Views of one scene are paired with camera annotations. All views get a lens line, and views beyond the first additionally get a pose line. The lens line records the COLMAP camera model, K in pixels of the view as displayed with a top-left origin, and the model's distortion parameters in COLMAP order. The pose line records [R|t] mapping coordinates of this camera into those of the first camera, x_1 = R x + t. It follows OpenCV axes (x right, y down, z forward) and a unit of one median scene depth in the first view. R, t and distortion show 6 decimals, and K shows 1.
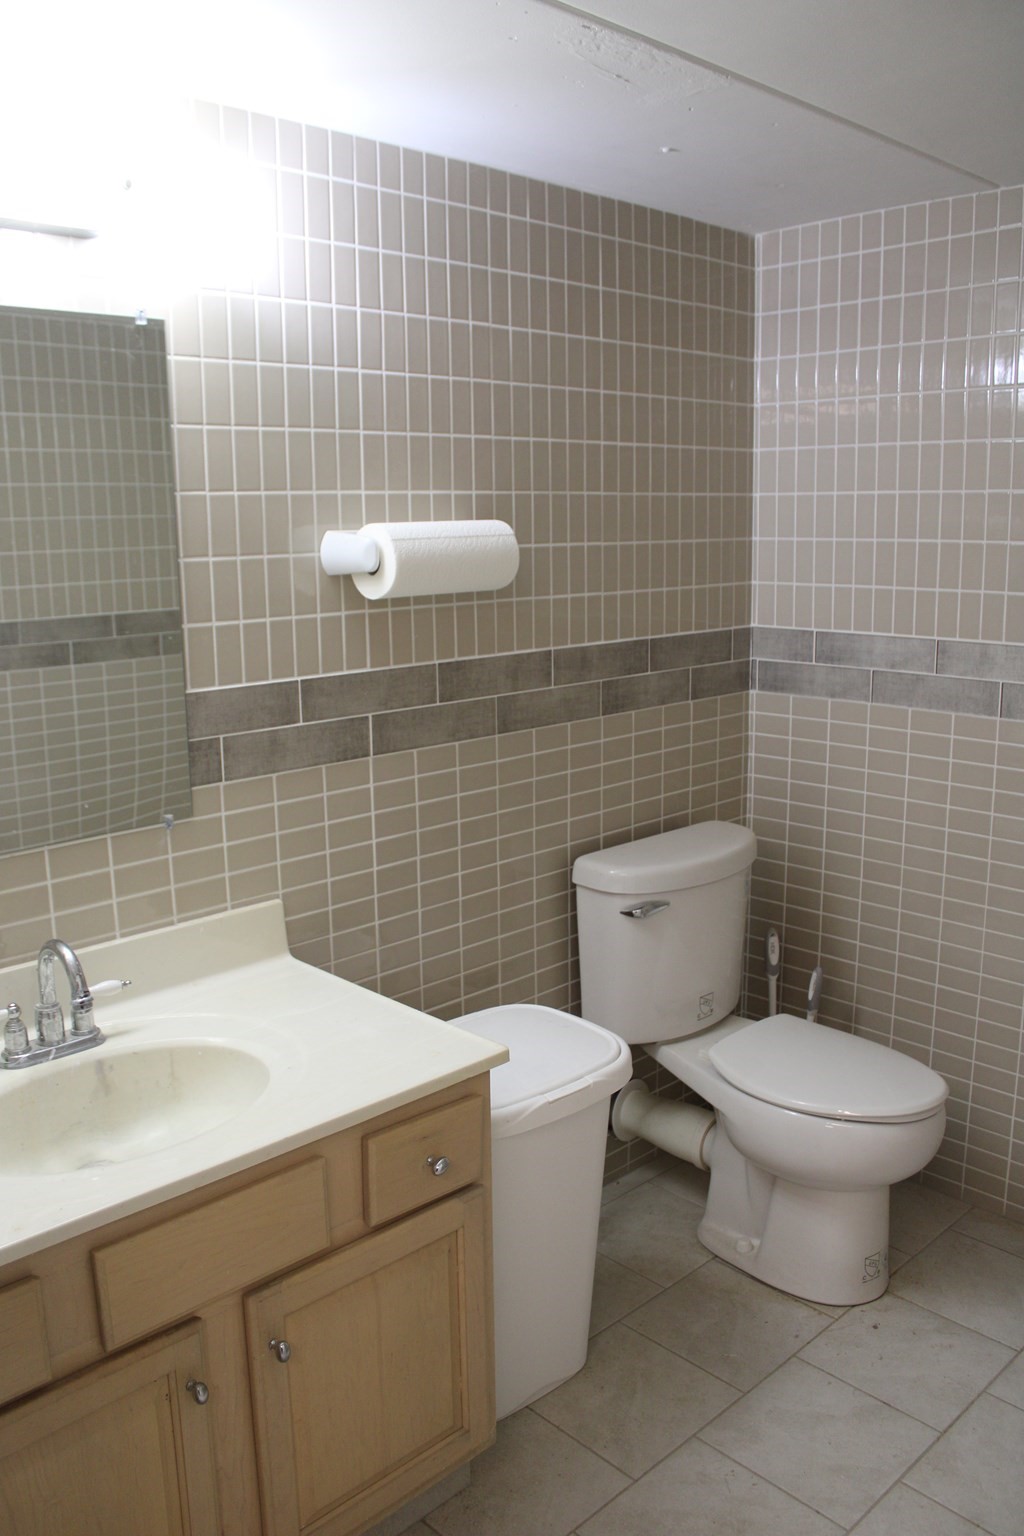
lens RADIAL K [[1265.8, 0, 495.2], [0, 1265.8, 788.4], [0, 0, 1]] dist [-0.162241, 0.138420]
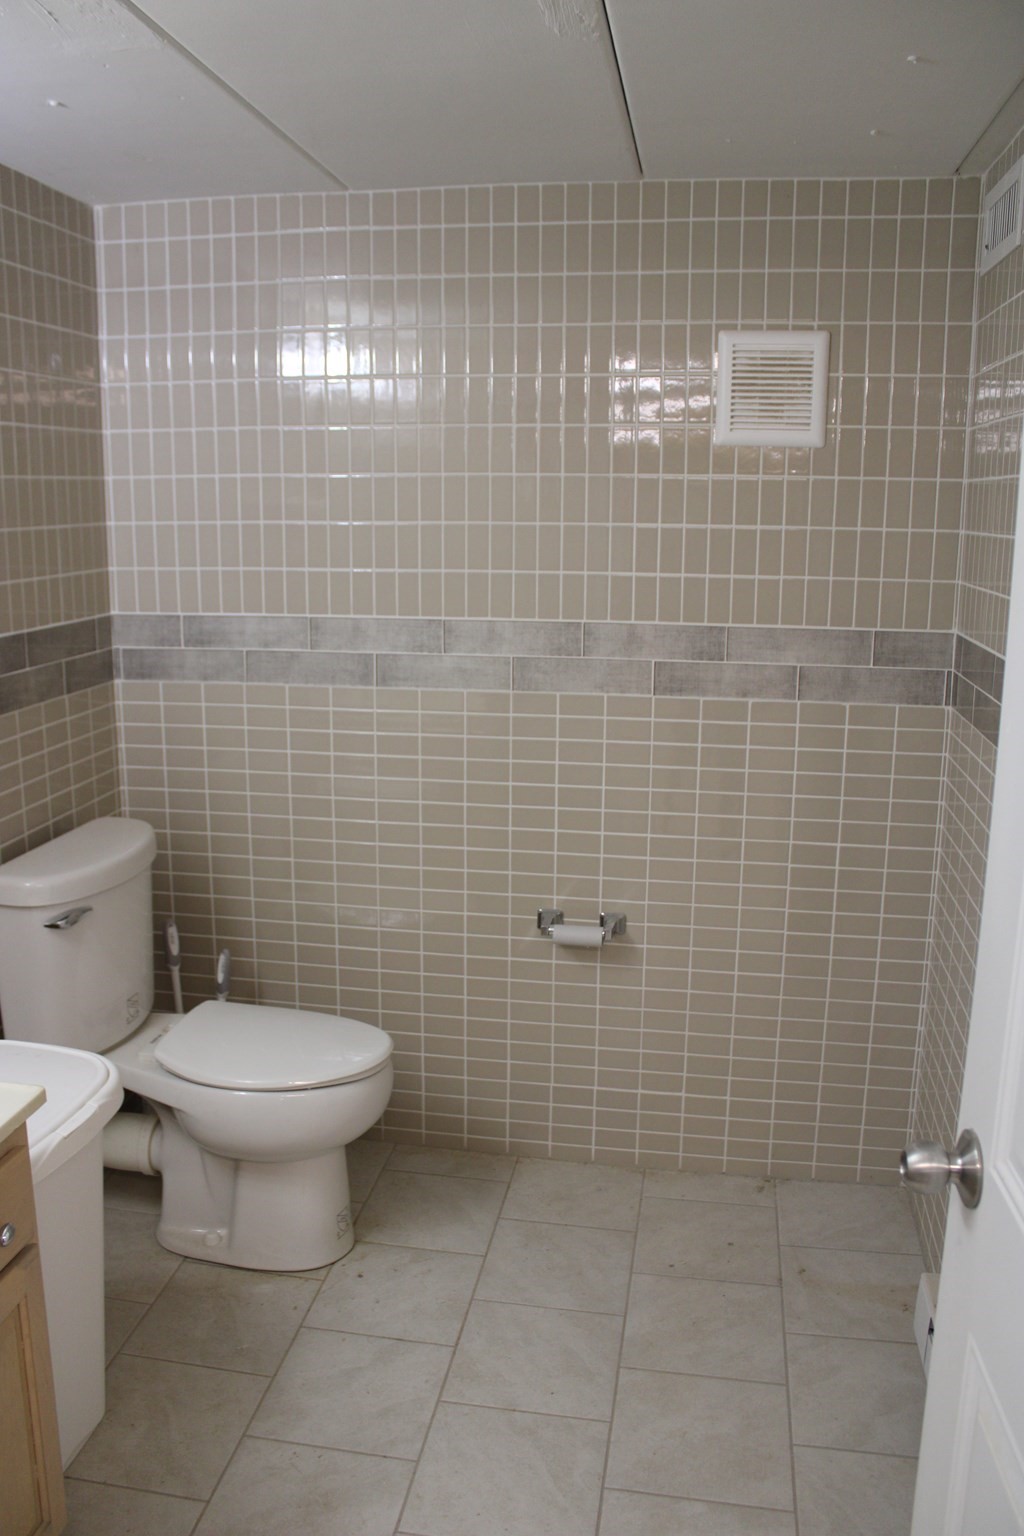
lens RADIAL K [[1265.8, 0, 495.2], [0, 1265.8, 788.4], [0, 0, 1]] dist [-0.162241, 0.138420]
pose [[0.805930, -0.114299, 0.580872, -0.140863], [0.107244, 0.993139, 0.046625, -0.009178], [-0.582216, 0.024719, 0.812658, 0.053264]]
